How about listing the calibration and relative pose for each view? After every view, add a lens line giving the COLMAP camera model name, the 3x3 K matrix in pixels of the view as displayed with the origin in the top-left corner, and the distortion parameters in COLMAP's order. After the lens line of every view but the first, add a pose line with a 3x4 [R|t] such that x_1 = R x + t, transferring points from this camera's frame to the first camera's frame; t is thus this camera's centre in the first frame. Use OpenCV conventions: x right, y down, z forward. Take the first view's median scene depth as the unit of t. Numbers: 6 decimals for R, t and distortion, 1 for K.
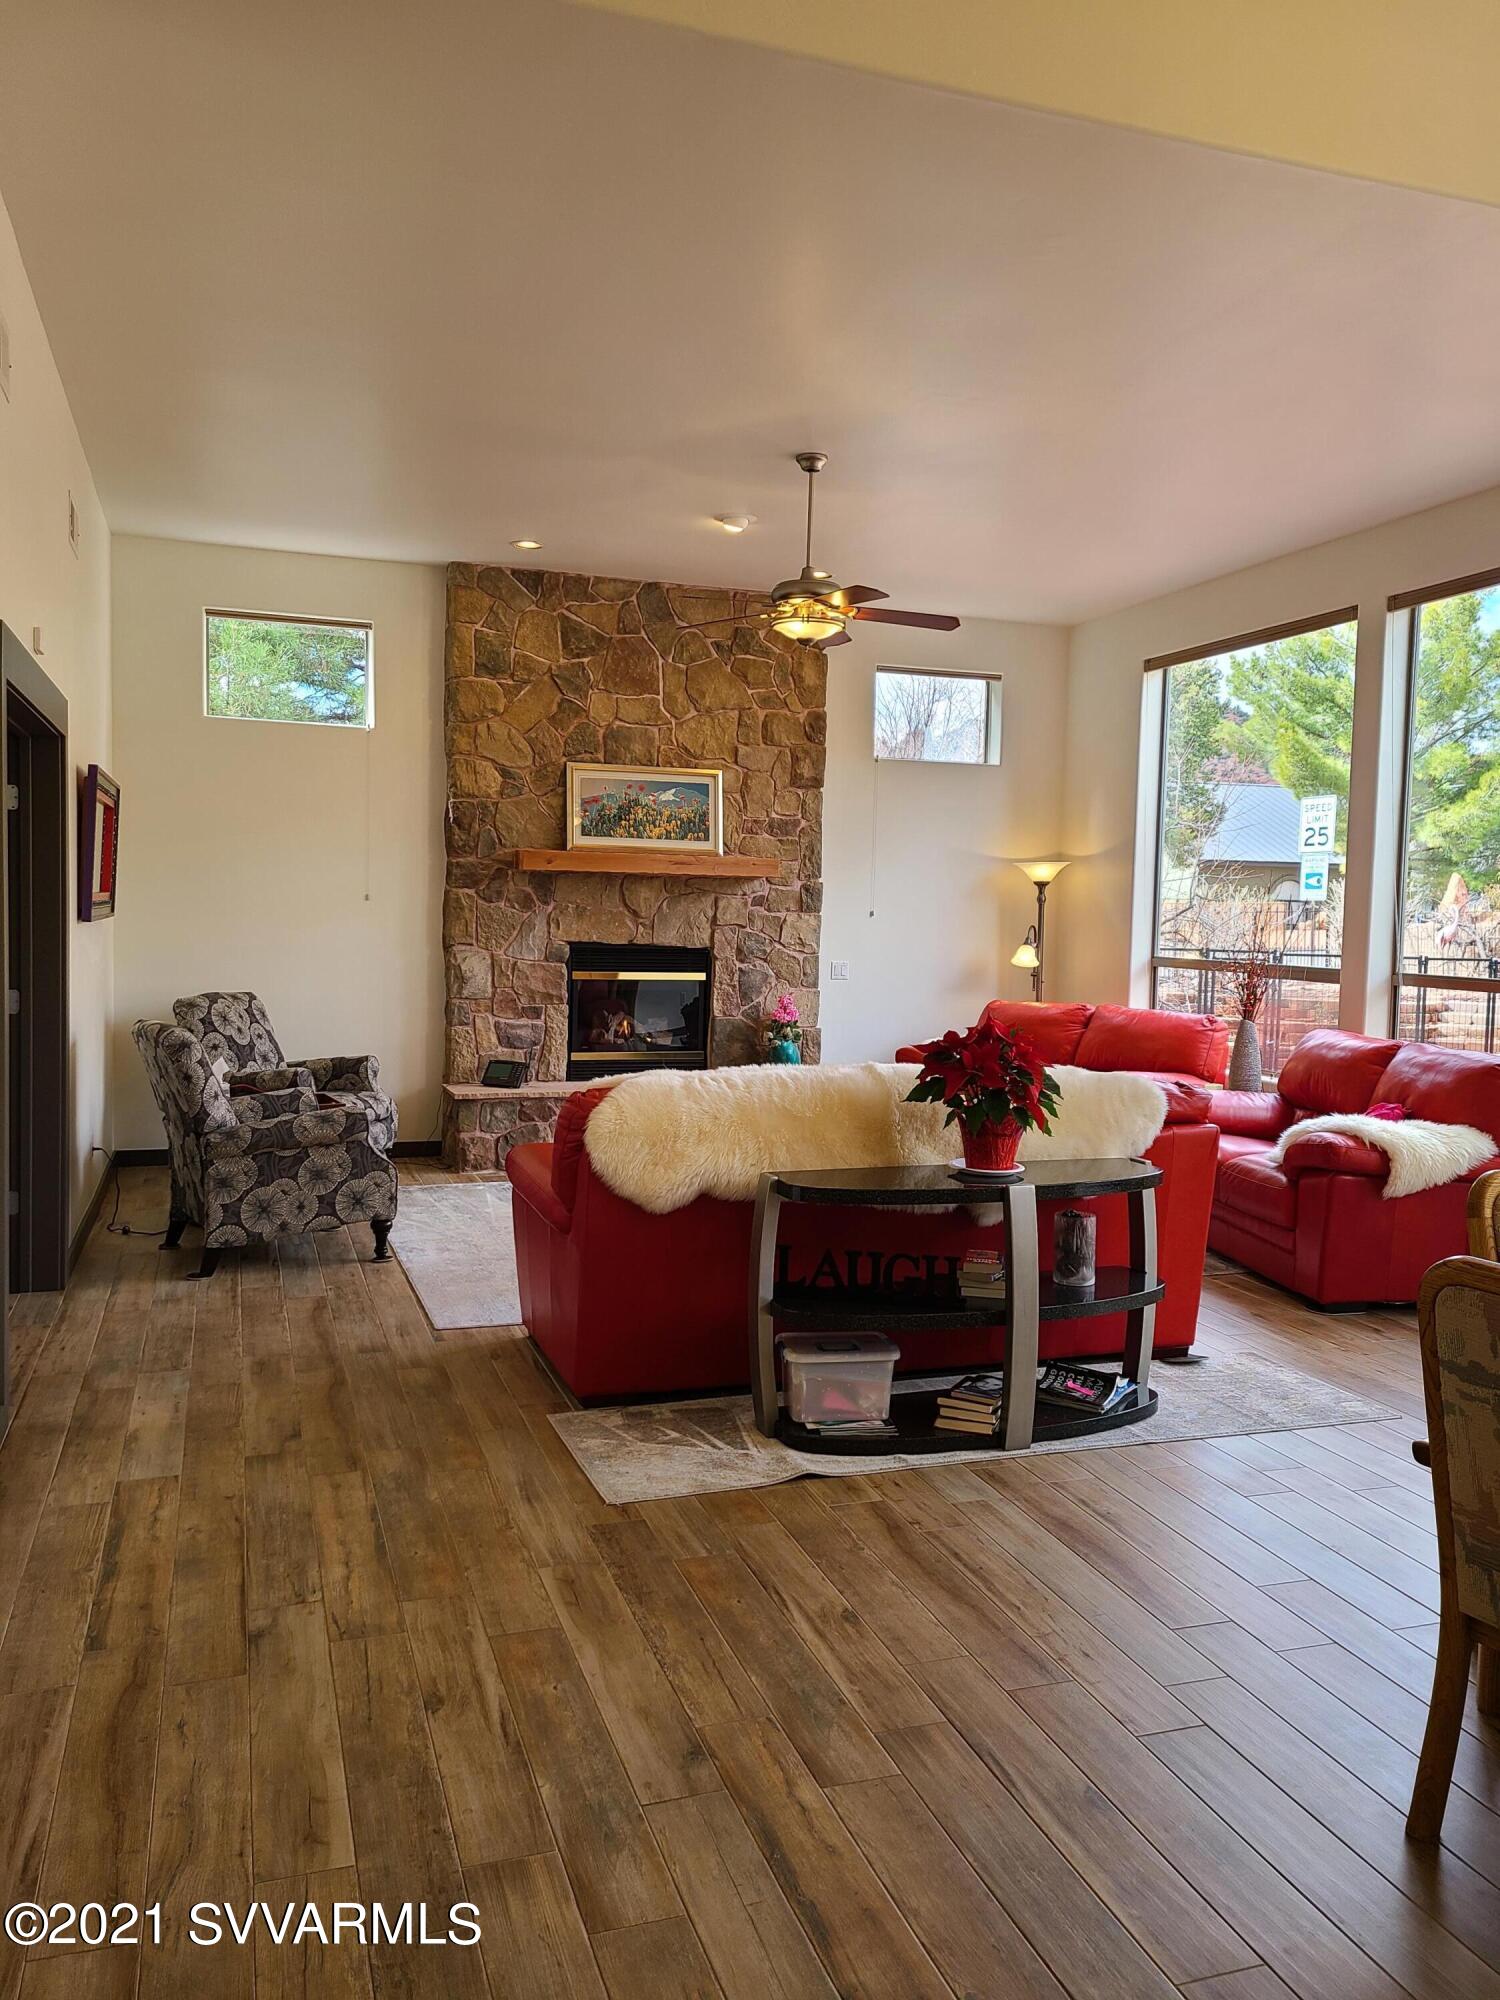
lens RADIAL K [[1505.1, 0, 734.7], [0, 1505.1, 995.6], [0, 0, 1]] dist [0.051711, -0.000851]
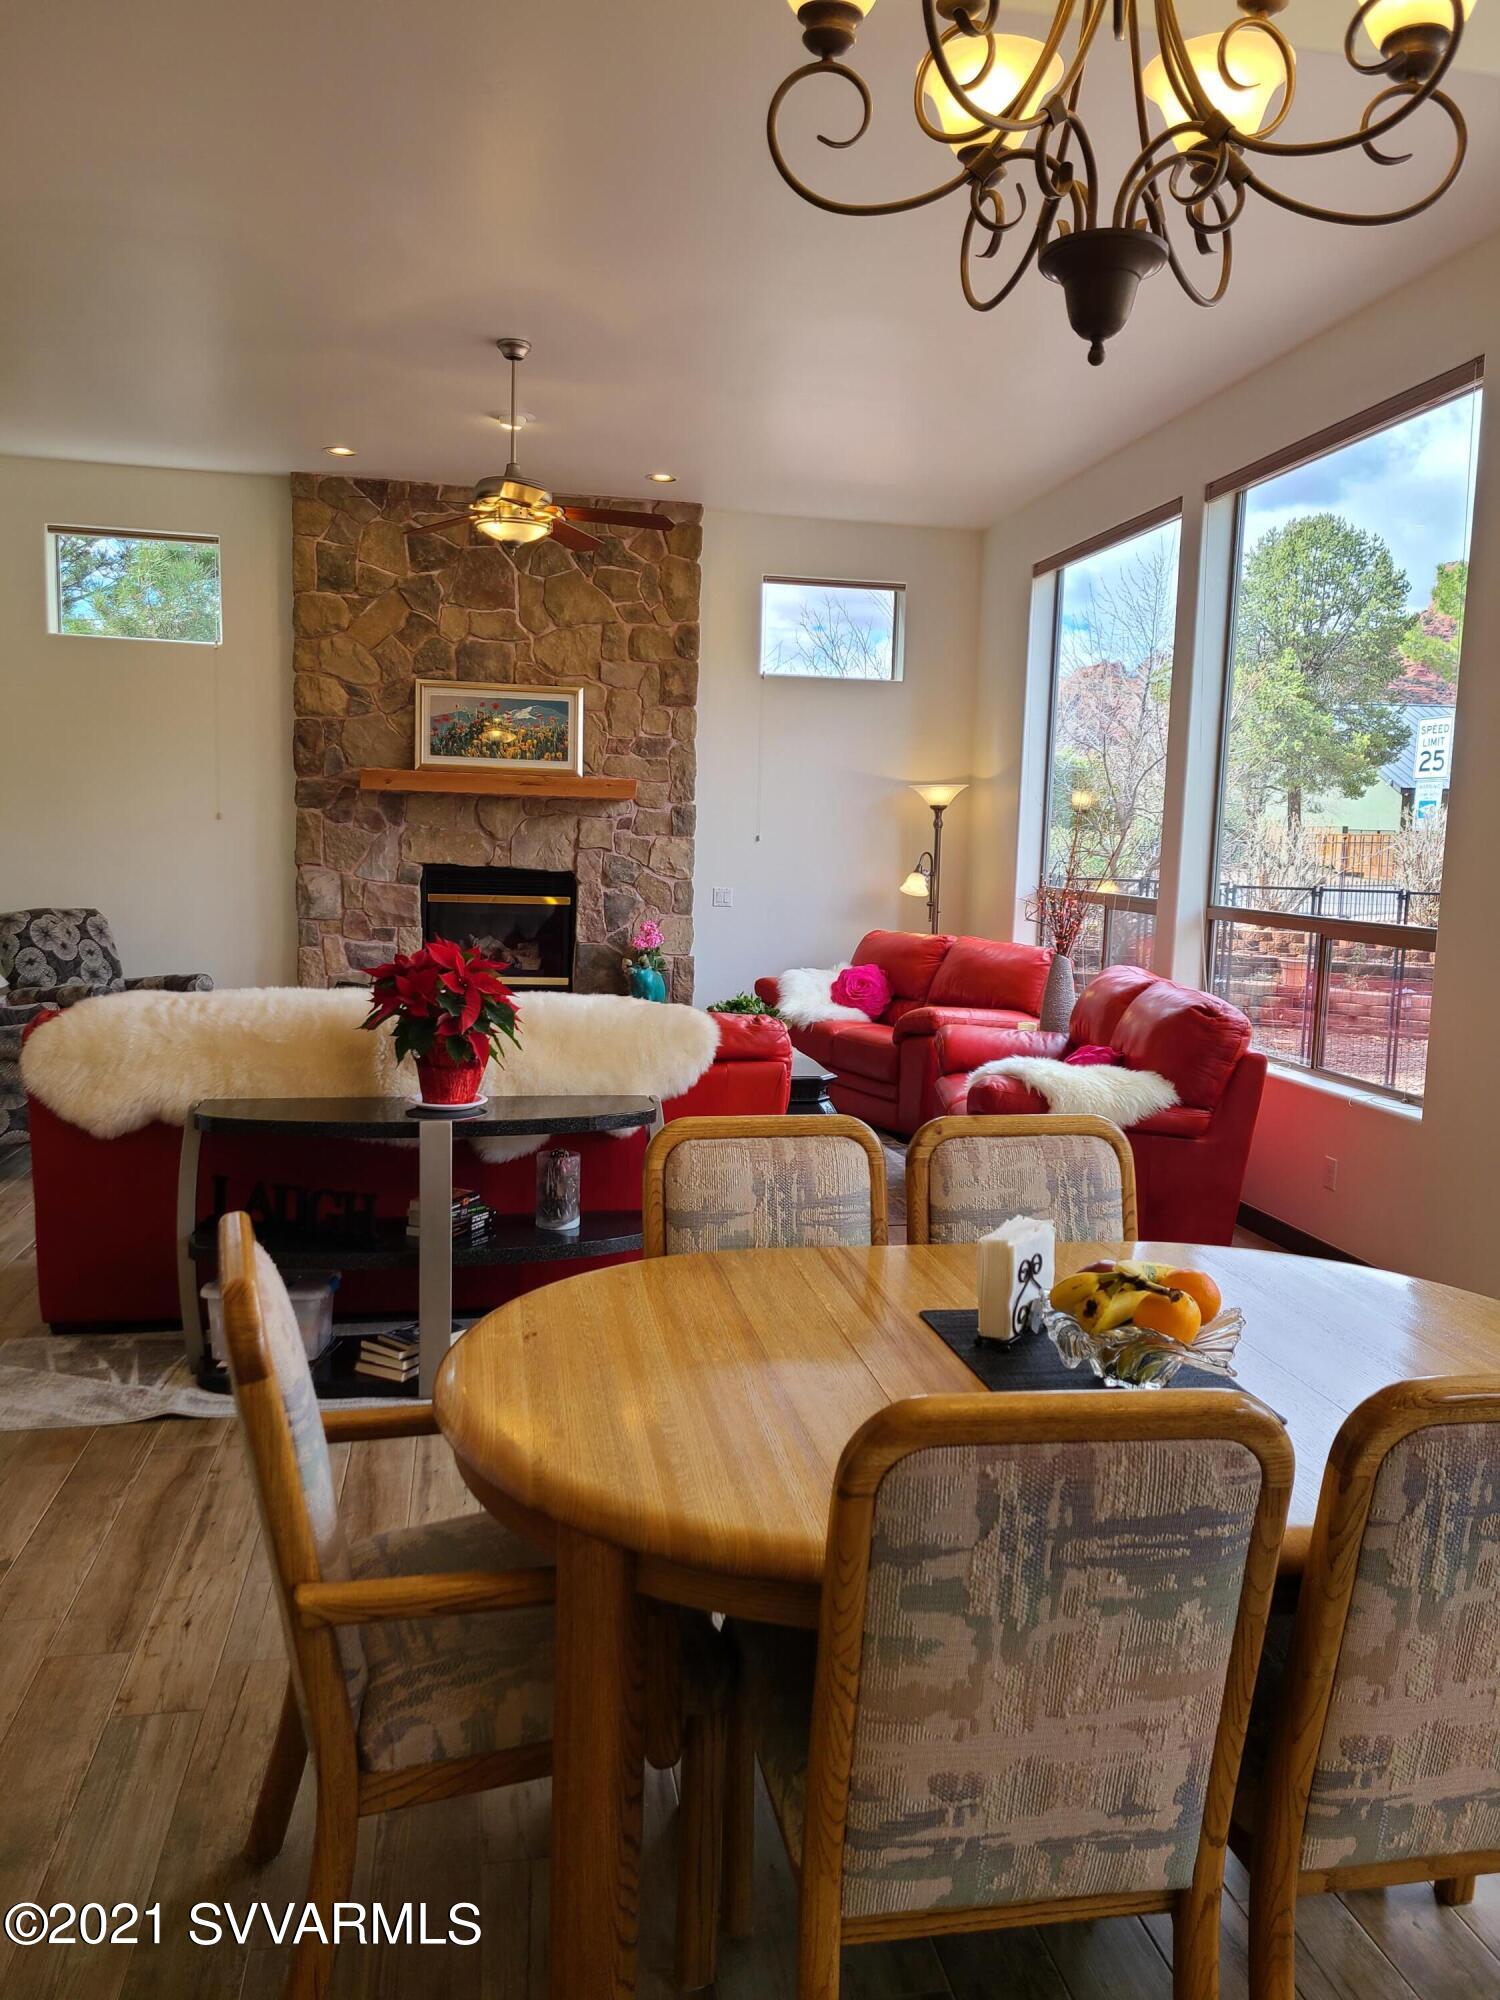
lens RADIAL K [[1497.1, 0, 750.0], [0, 1497.1, 1000.0], [0, 0, 1]] dist [0.057801, -0.002628]
pose [[0.989670, 0.022787, -0.141544, 0.243953], [-0.015794, 0.998607, 0.050336, 0.000603], [0.142494, -0.047580, 0.988651, 0.053912]]
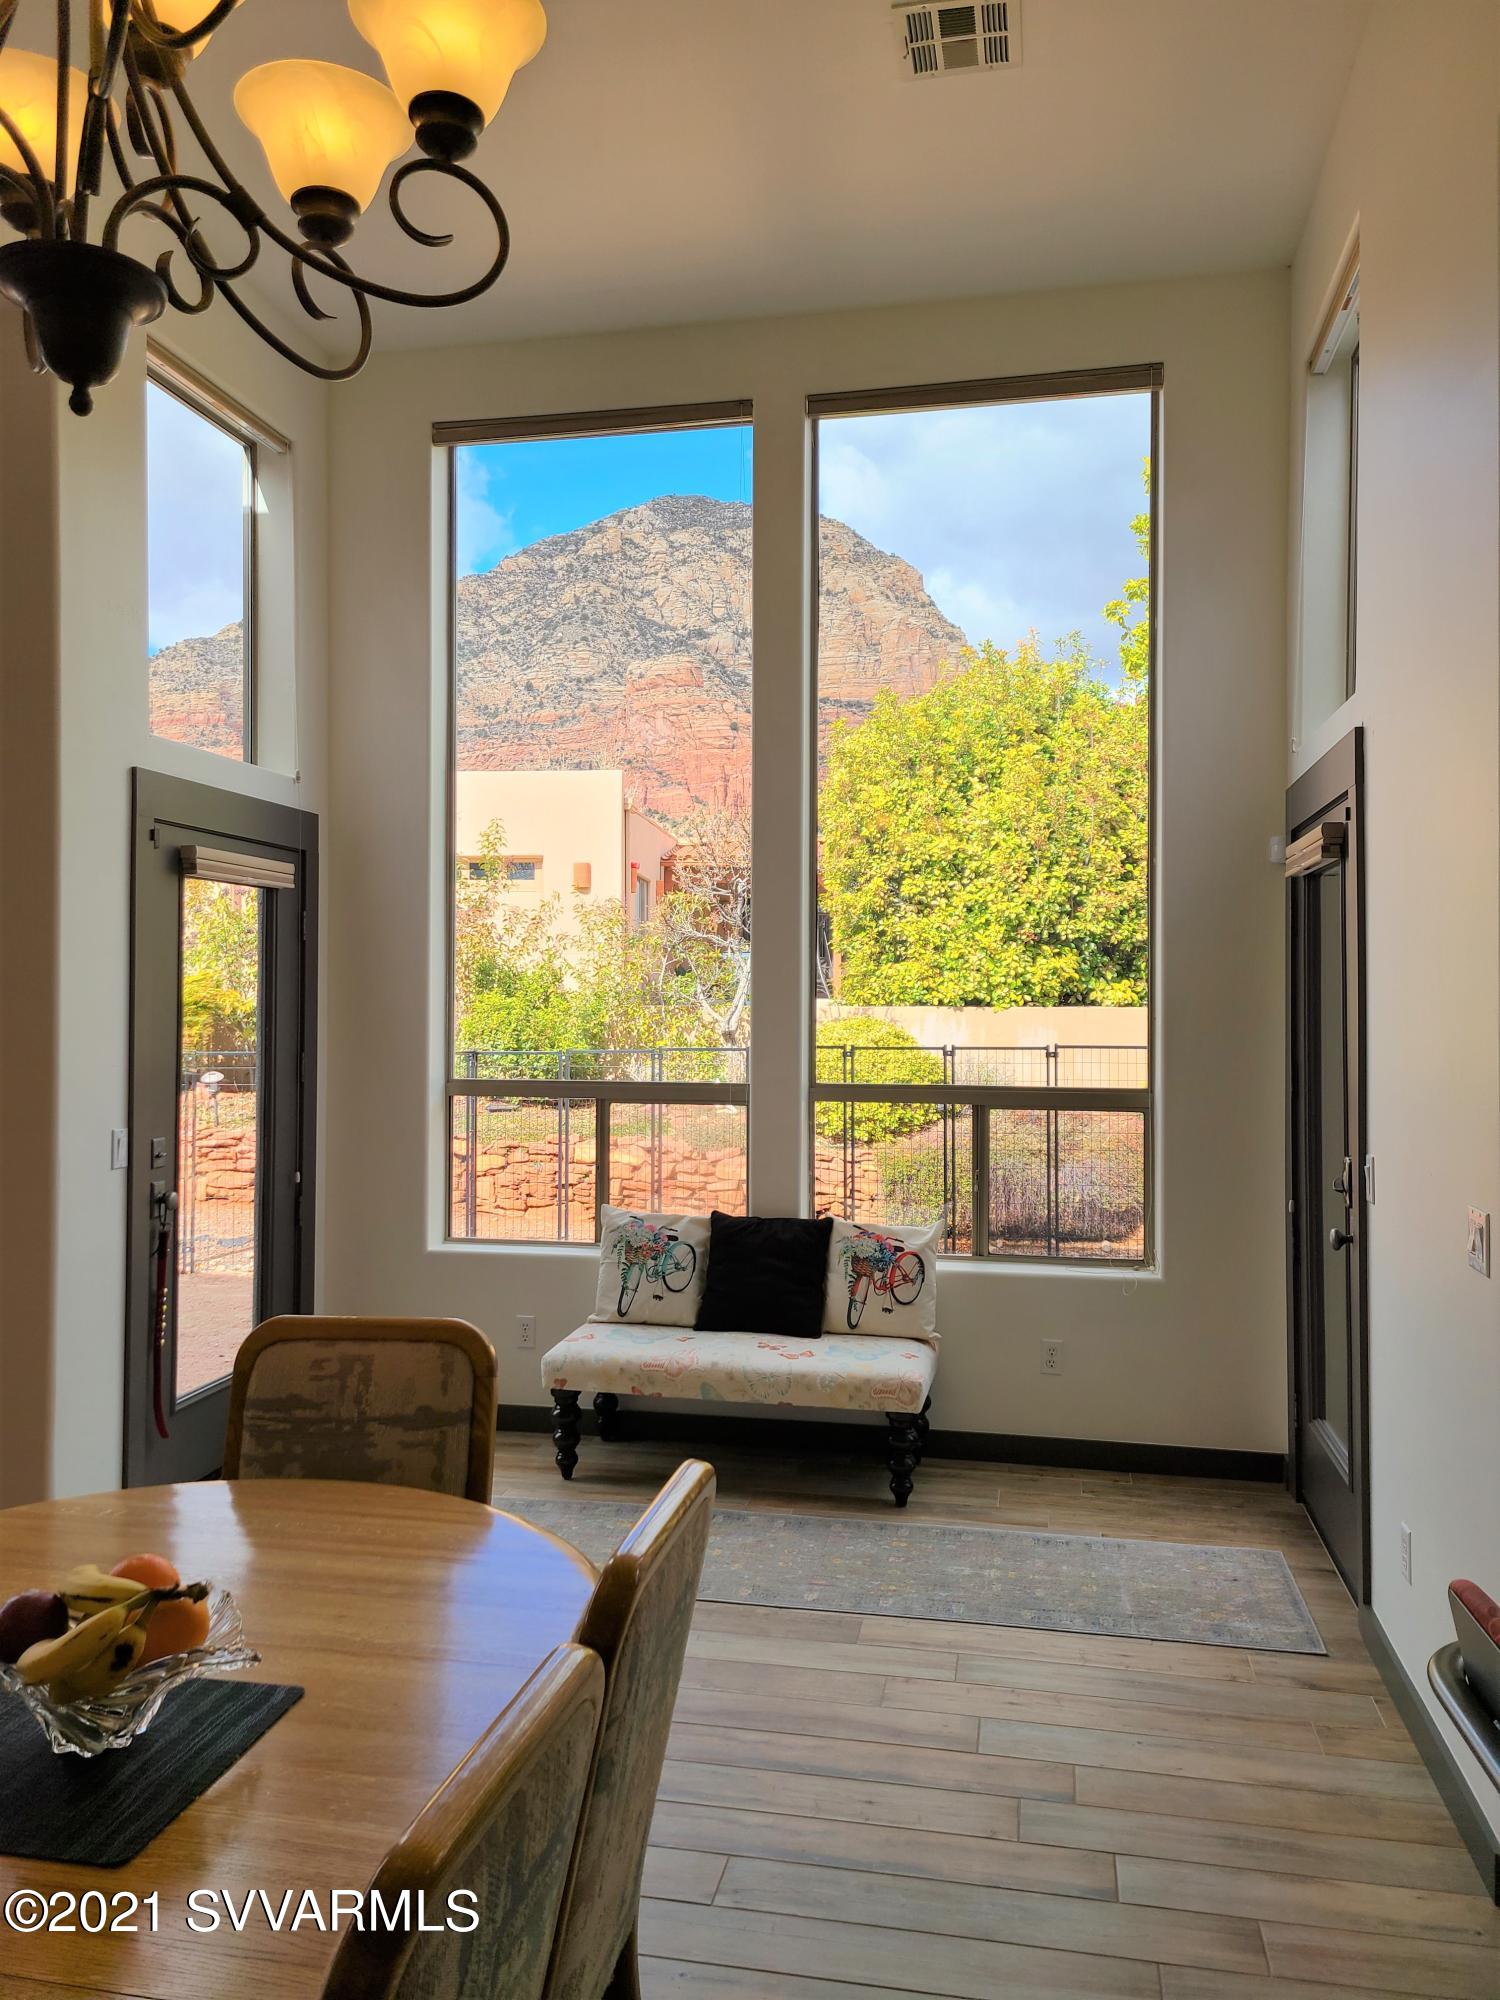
lens RADIAL K [[1491.4, 0, 744.1], [0, 1491.4, 985.4], [0, 0, 1]] dist [0.056520, -0.003232]
pose [[0.501350, -0.011466, 0.865169, 0.152196], [0.057564, 0.998139, -0.020130, -0.009398], [-0.863328, 0.059895, 0.501076, 0.135319]]
